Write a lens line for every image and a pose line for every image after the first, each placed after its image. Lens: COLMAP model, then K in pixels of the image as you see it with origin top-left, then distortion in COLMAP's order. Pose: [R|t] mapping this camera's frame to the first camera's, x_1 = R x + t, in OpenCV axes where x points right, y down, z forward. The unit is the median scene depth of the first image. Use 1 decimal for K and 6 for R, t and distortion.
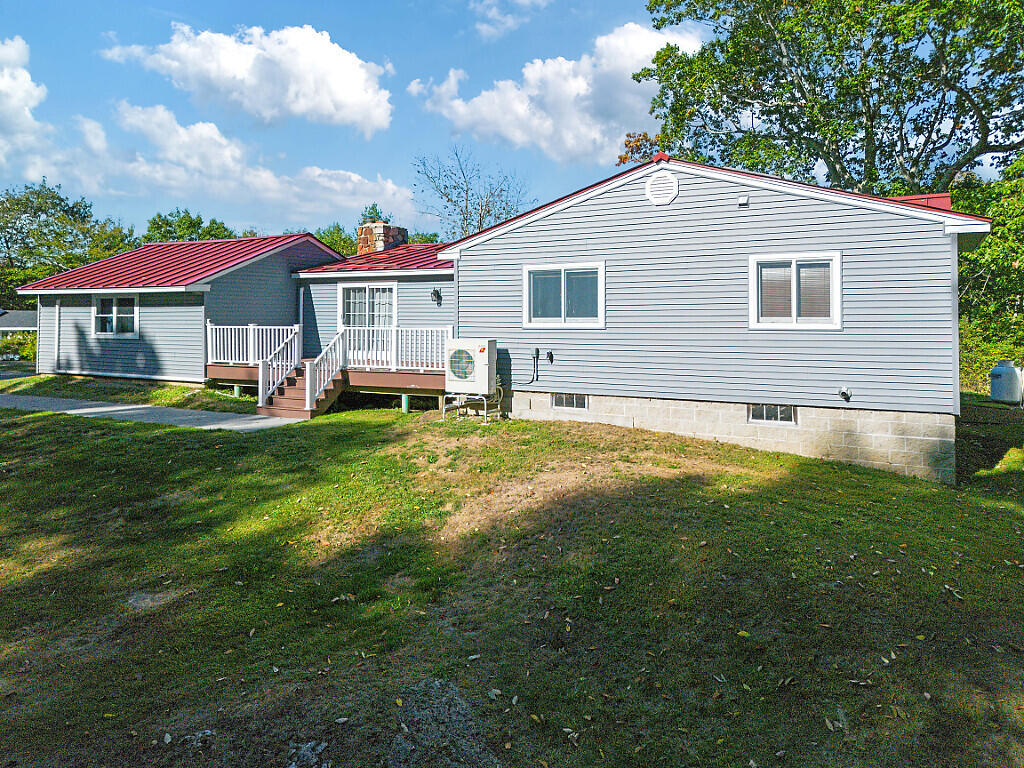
lens RADIAL K [[740.1, 0, 511.8], [0, 740.1, 313.4], [0, 0, 1]] dist [0.052149, -0.068216]
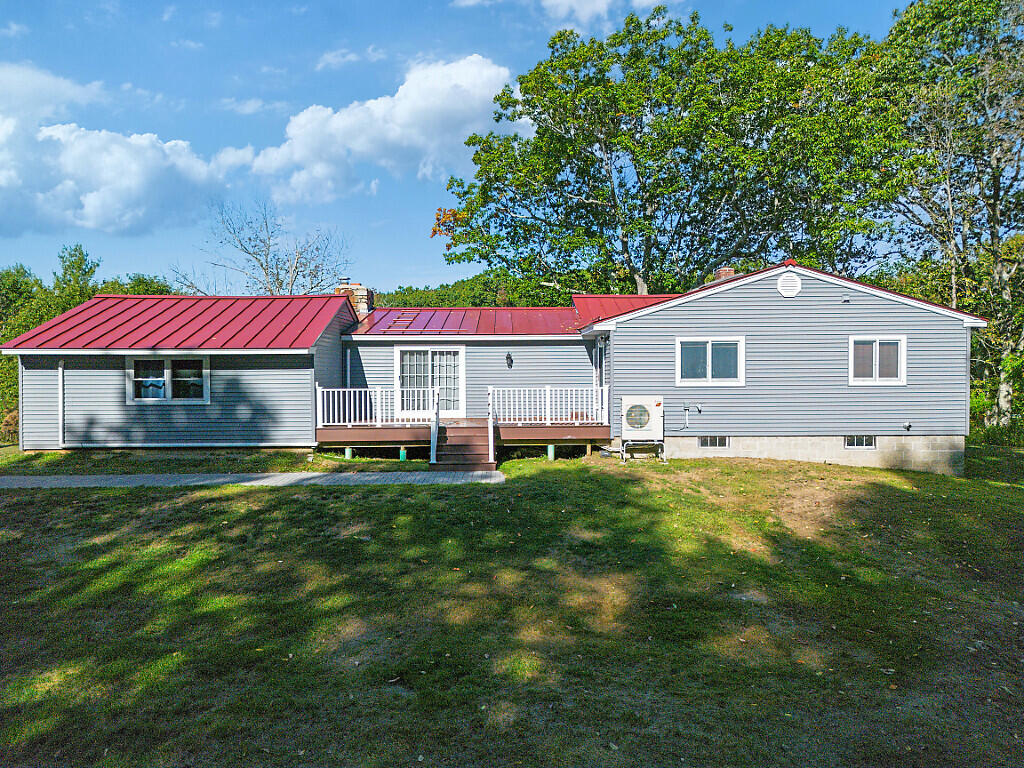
lens RADIAL K [[718.9, 0, 512.0], [0, 718.9, 384.0], [0, 0, 1]] dist [0.063433, -0.055911]
pose [[0.874226, -0.012427, 0.485360, -0.816088], [0.002774, 0.999784, 0.020601, -0.010981], [-0.485511, -0.016664, 0.874072, 0.054159]]
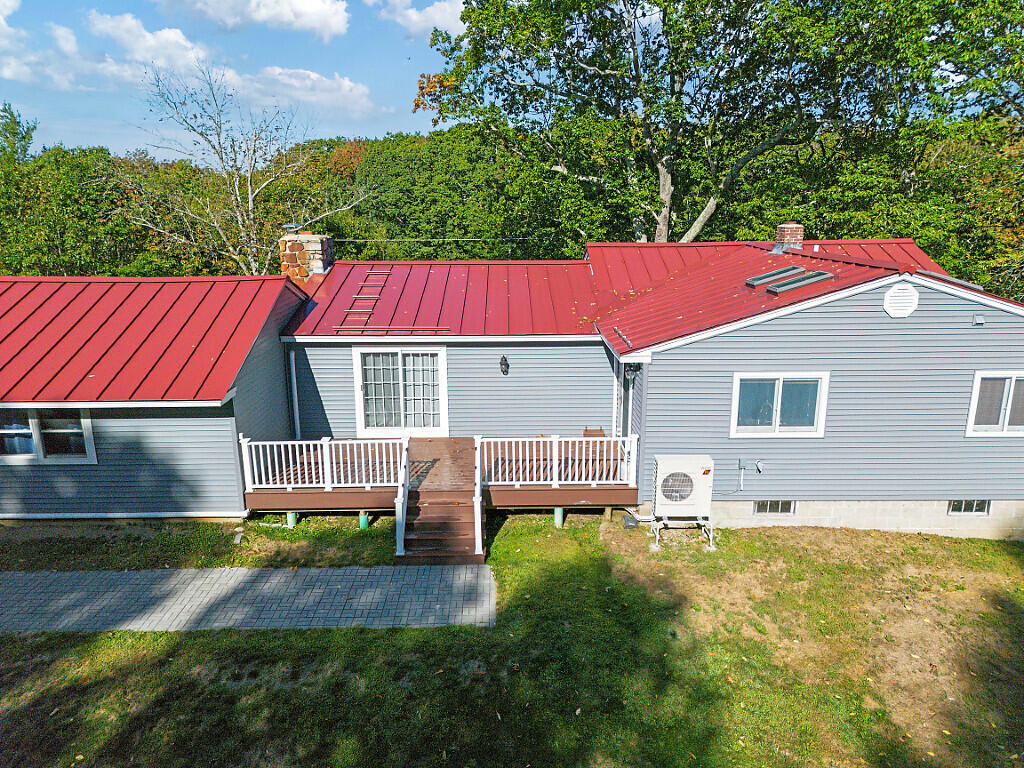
lens RADIAL K [[722.8, 0, 509.0], [0, 722.8, 383.5], [0, 0, 1]] dist [0.061100, -0.051063]
pose [[0.875245, -0.113814, 0.470098, -0.640560], [-0.000206, 0.971833, 0.235672, -0.259286], [-0.483680, -0.206368, 0.850568, 0.361732]]
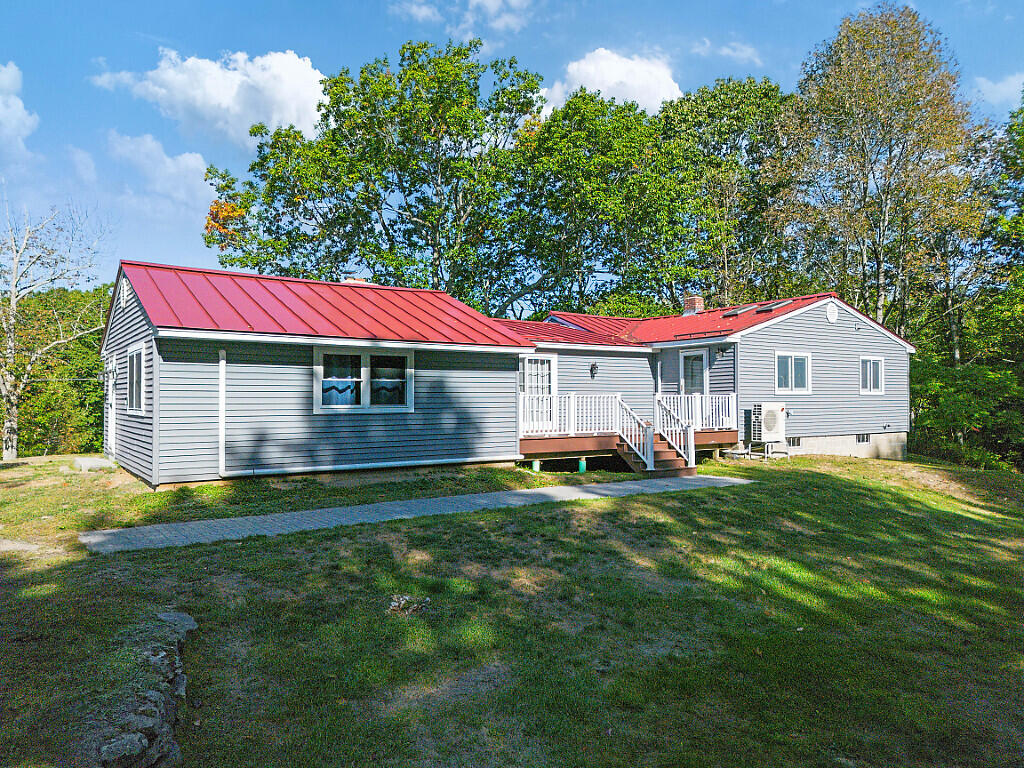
lens RADIAL K [[718.9, 0, 512.0], [0, 718.9, 384.0], [0, 0, 1]] dist [0.063433, -0.055911]
pose [[0.461240, 0.019962, 0.887051, -1.454675], [0.000838, 0.999737, -0.022933, 0.030400], [-0.887275, 0.011321, 0.461101, 0.788875]]
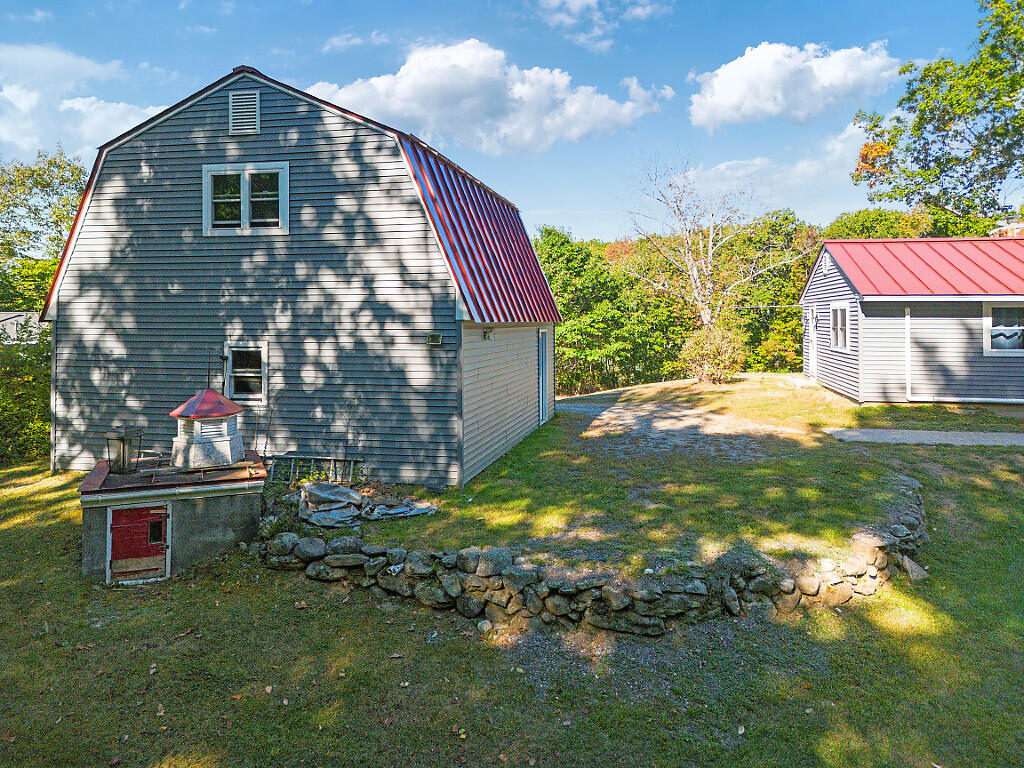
lens RADIAL K [[740.1, 0, 511.8], [0, 740.1, 313.4], [0, 0, 1]] dist [0.052149, -0.068216]
pose [[0.959401, 0.001961, 0.282039, -1.788813], [-0.000654, 0.999989, -0.004727, -0.012272], [-0.282045, 0.004351, 0.959391, 0.525103]]
